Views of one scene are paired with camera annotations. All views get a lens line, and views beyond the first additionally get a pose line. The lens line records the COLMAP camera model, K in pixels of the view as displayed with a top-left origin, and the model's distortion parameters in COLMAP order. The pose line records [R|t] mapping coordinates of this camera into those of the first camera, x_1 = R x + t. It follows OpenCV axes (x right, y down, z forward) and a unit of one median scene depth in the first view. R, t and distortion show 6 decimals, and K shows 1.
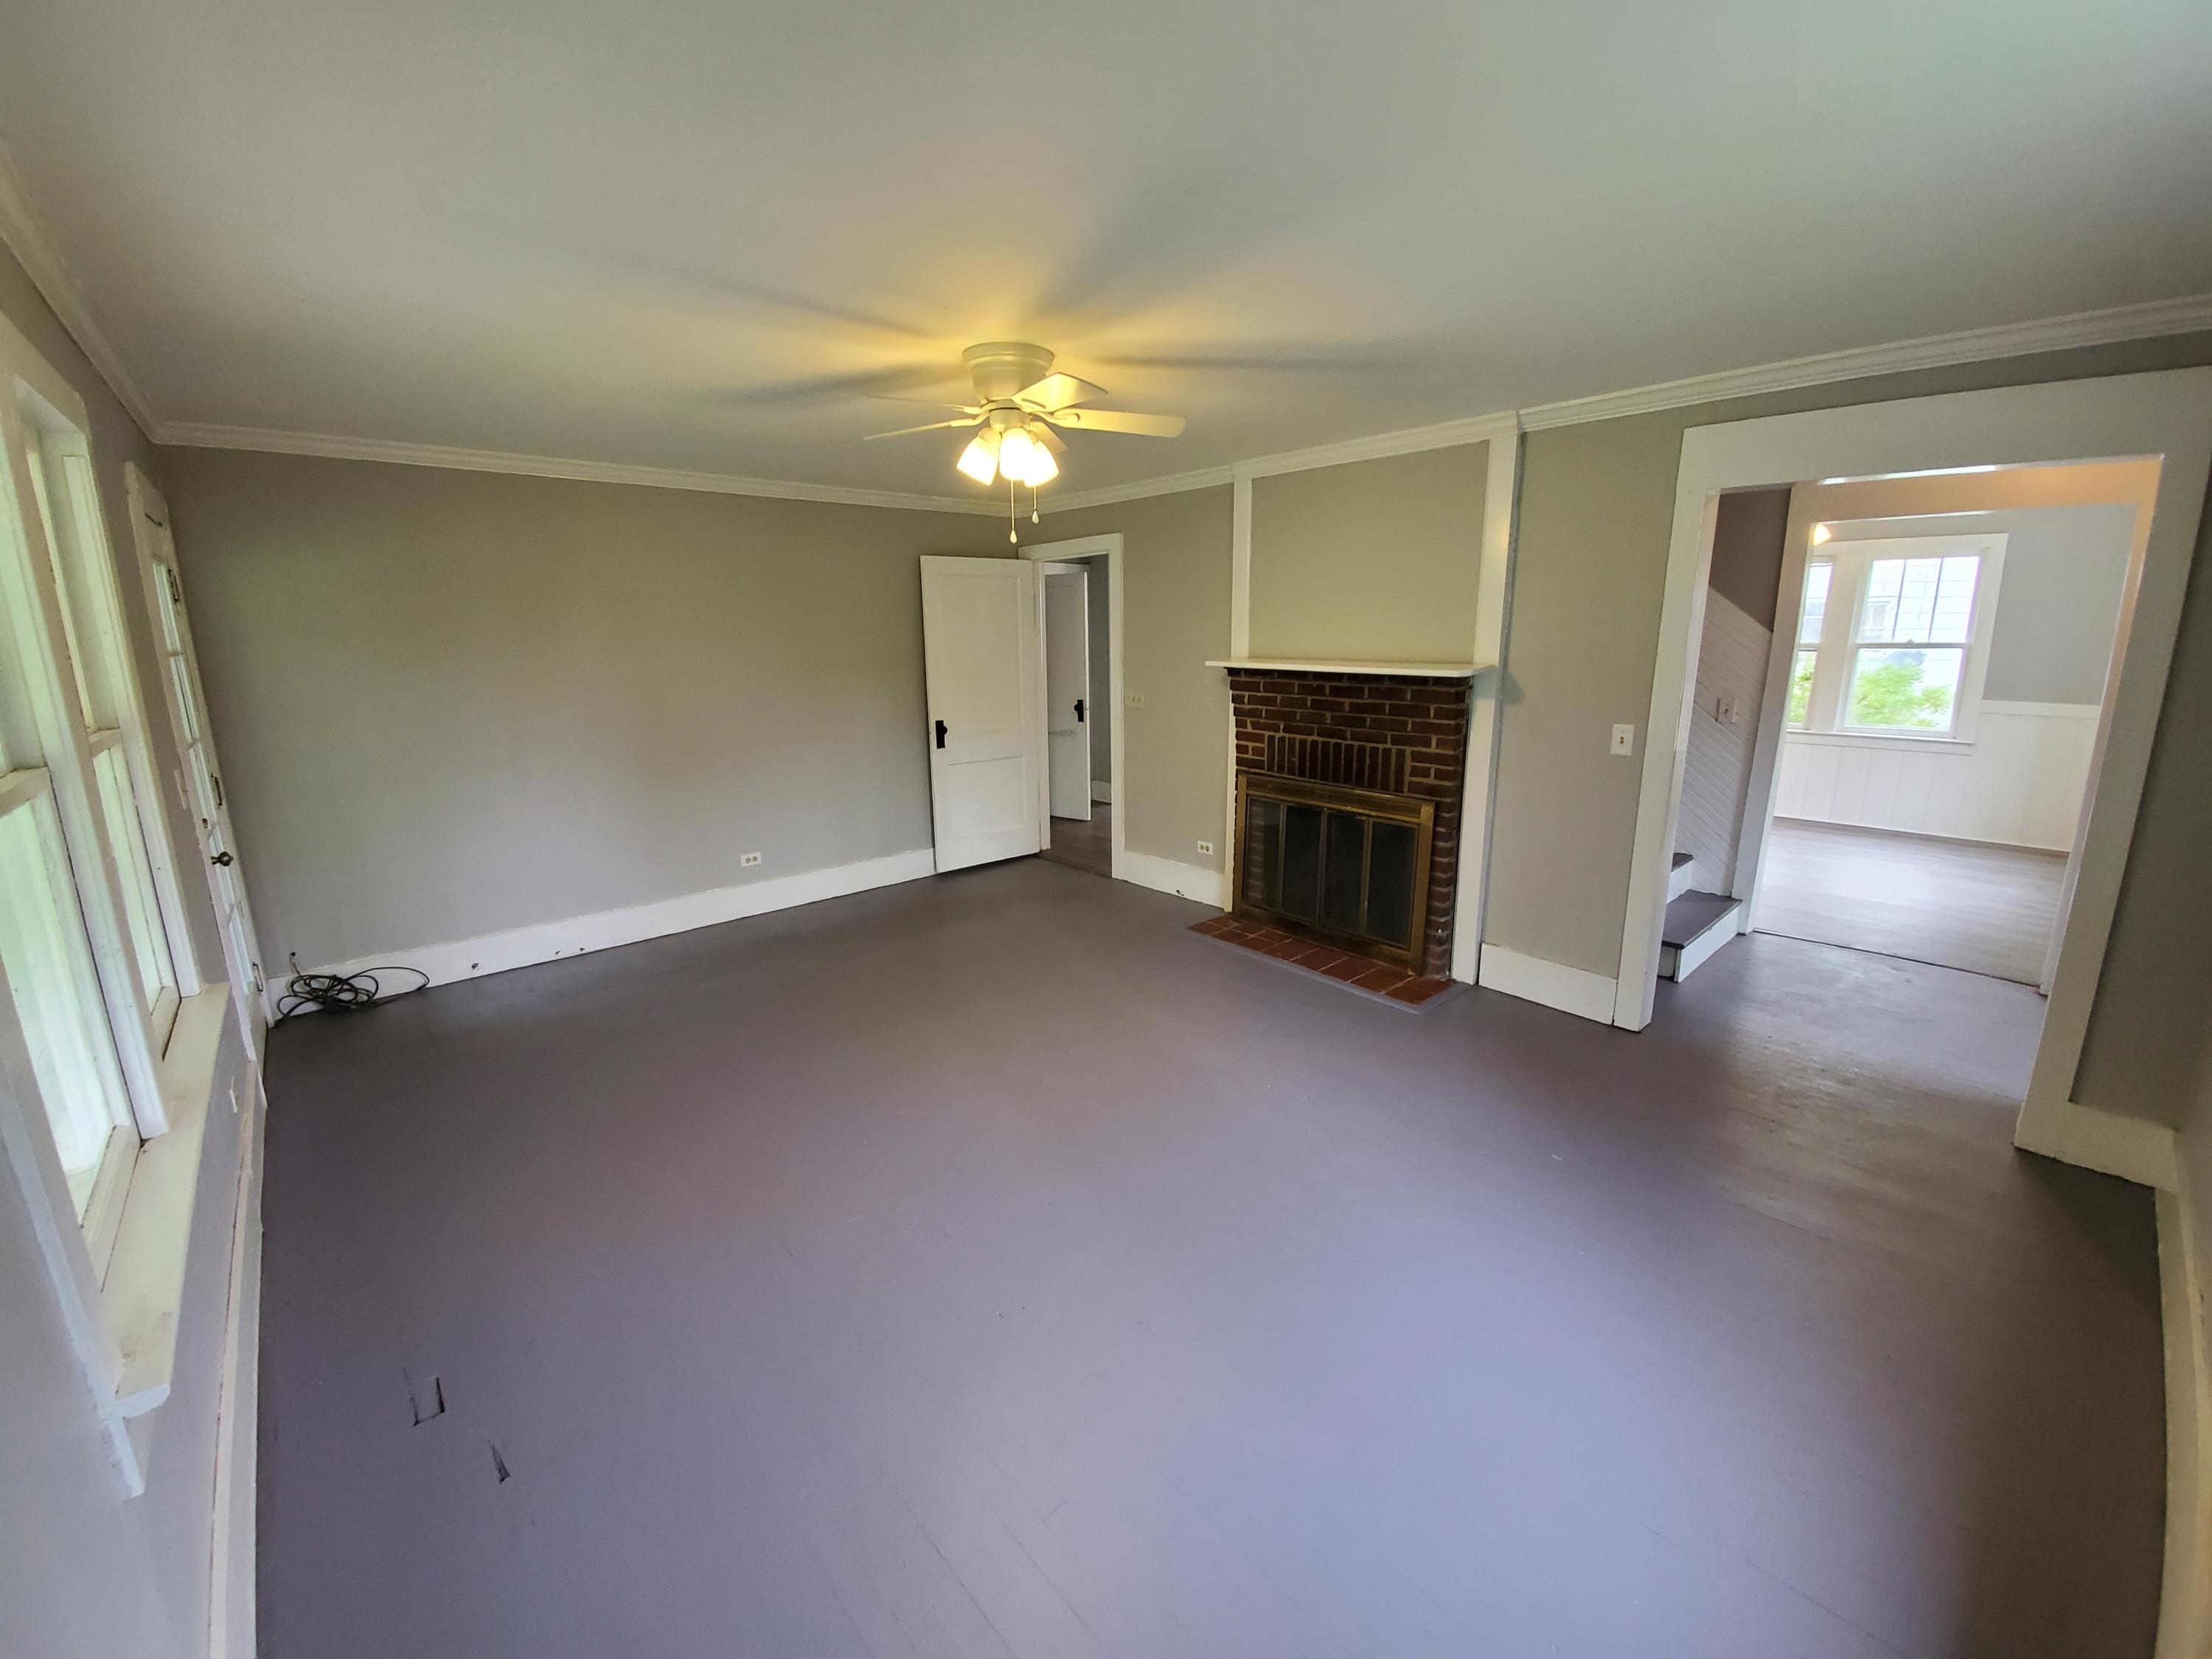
lens RADIAL K [[885.3, 0, 1106.0], [0, 885.3, 829.5], [0, 0, 1]] dist [0.026447, -0.000009]
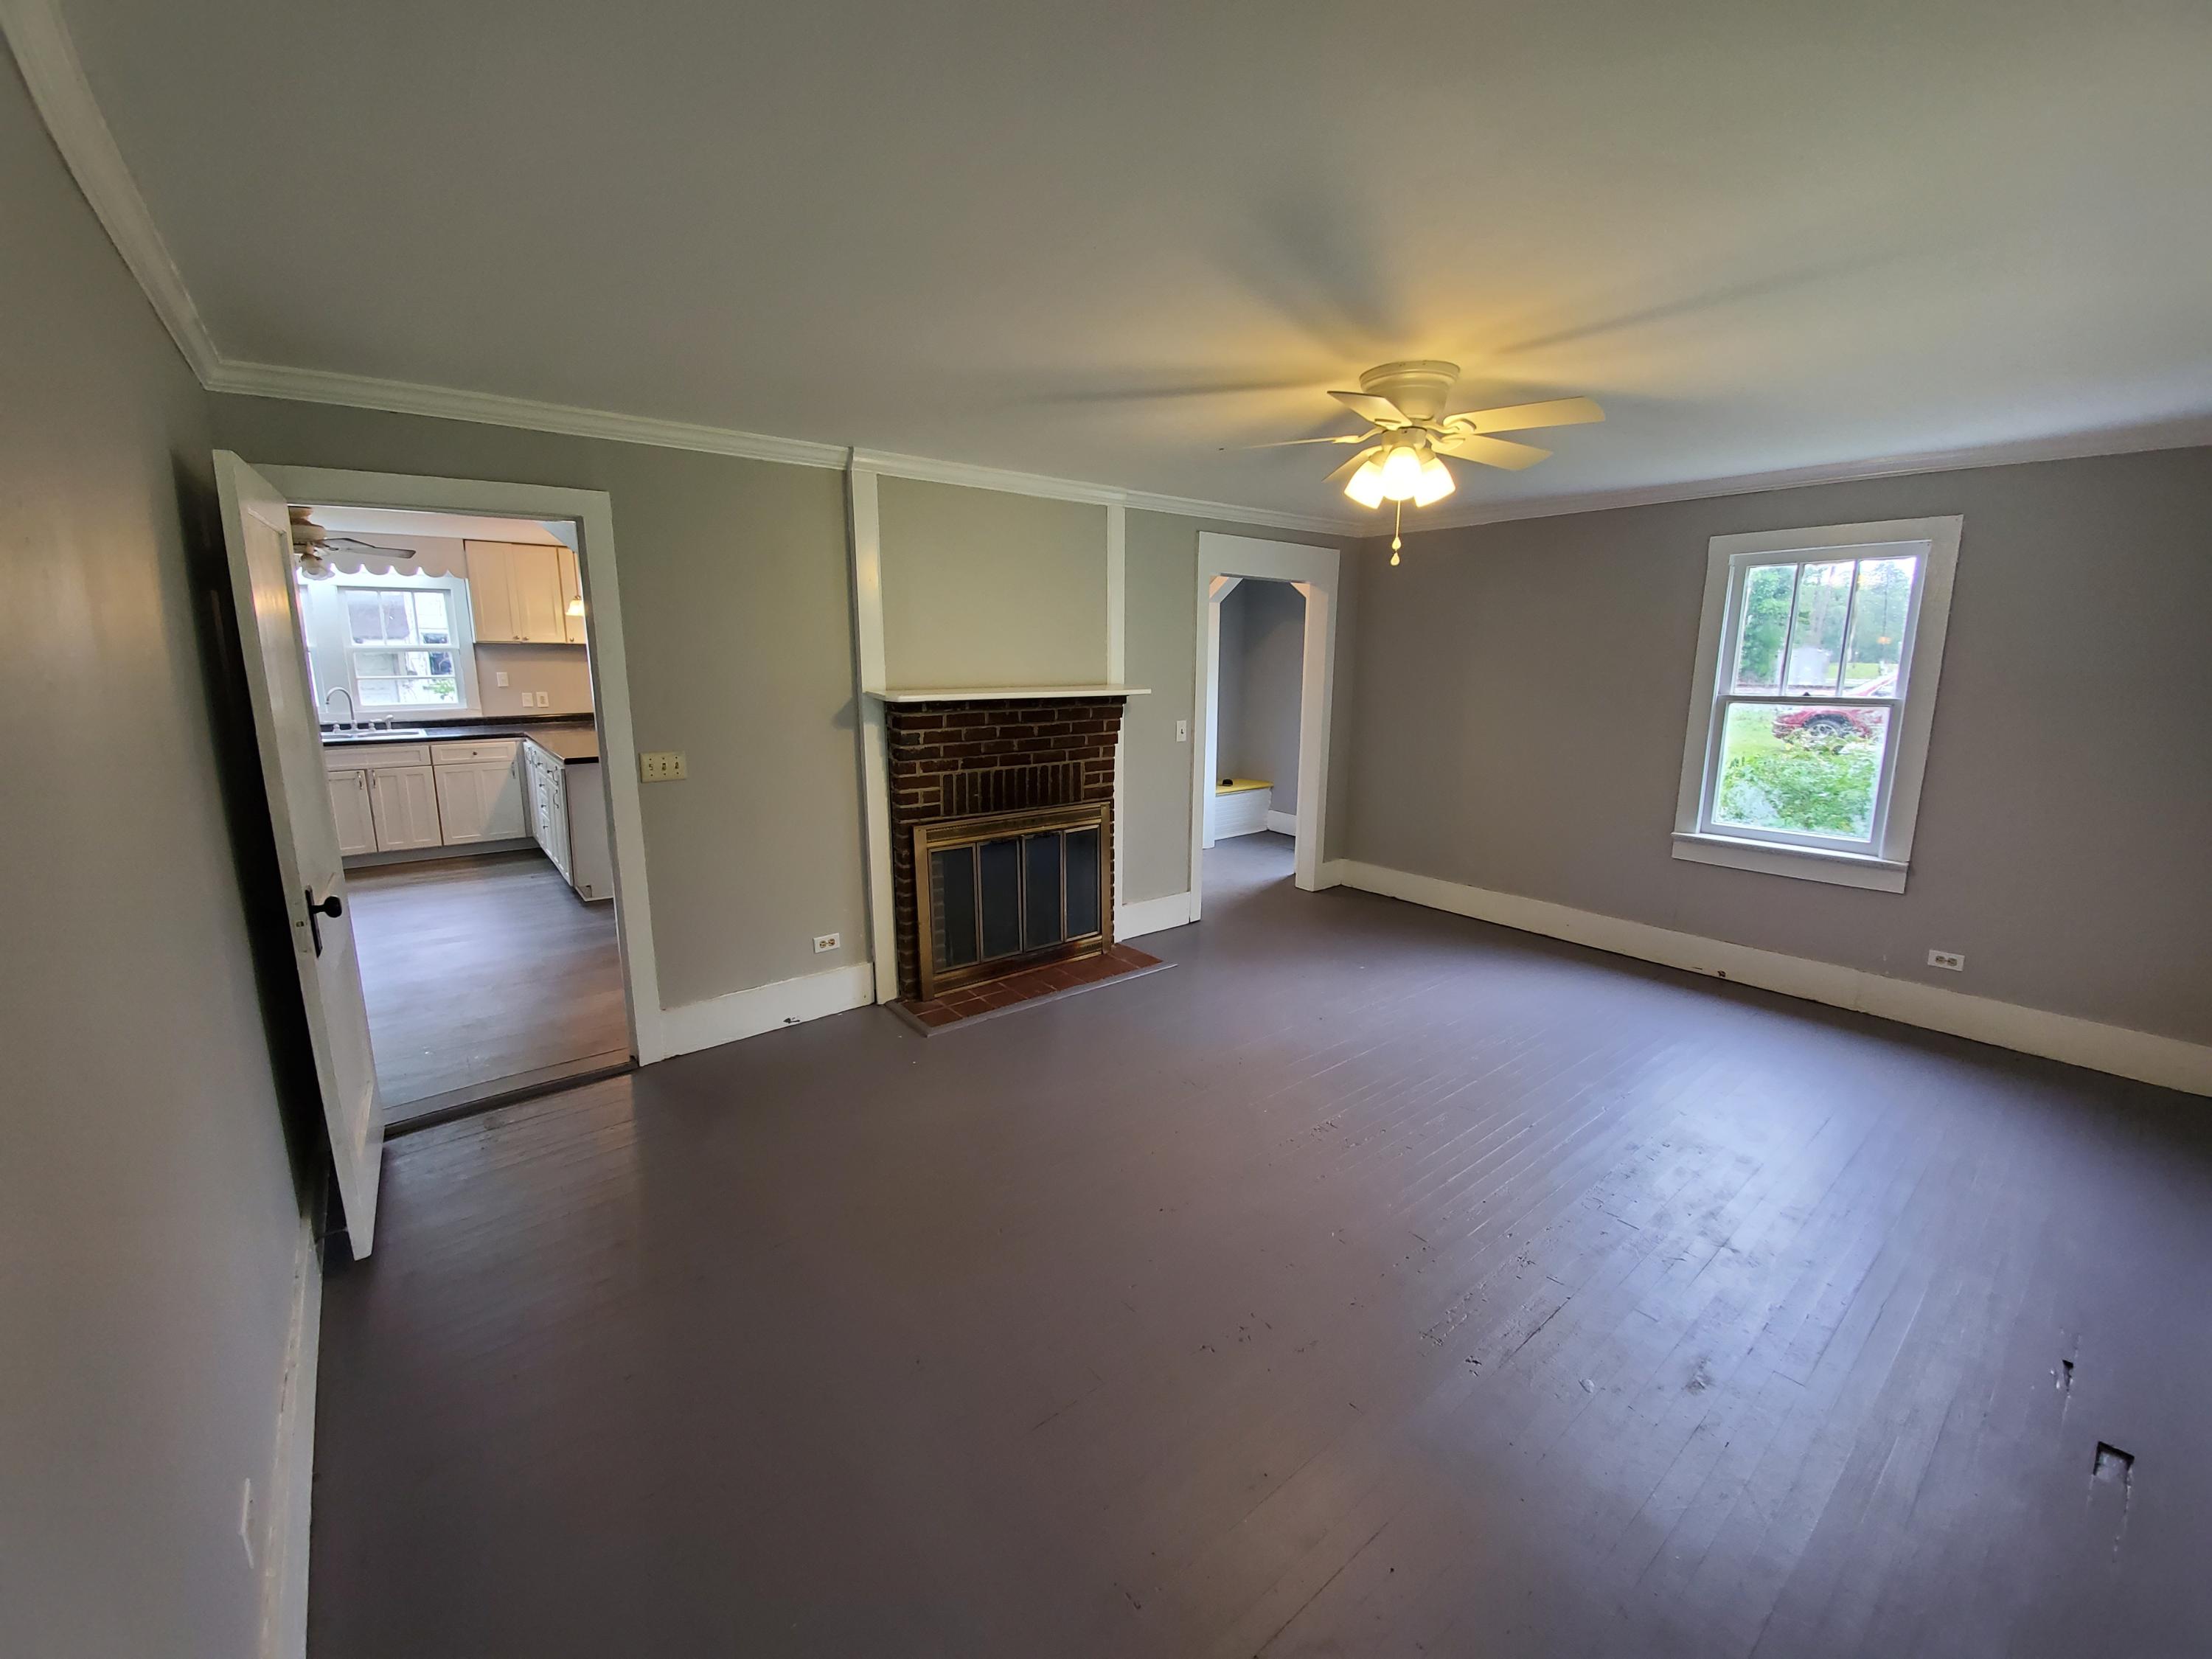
lens RADIAL K [[898.8, 0, 1106.0], [0, 898.8, 829.5], [0, 0, 1]] dist [0.000467, 0.000036]
pose [[0.044361, -0.189762, 0.980827, -0.742053], [0.220337, 0.959475, 0.175666, -0.188037], [-0.974415, 0.208320, 0.084375, 0.832178]]
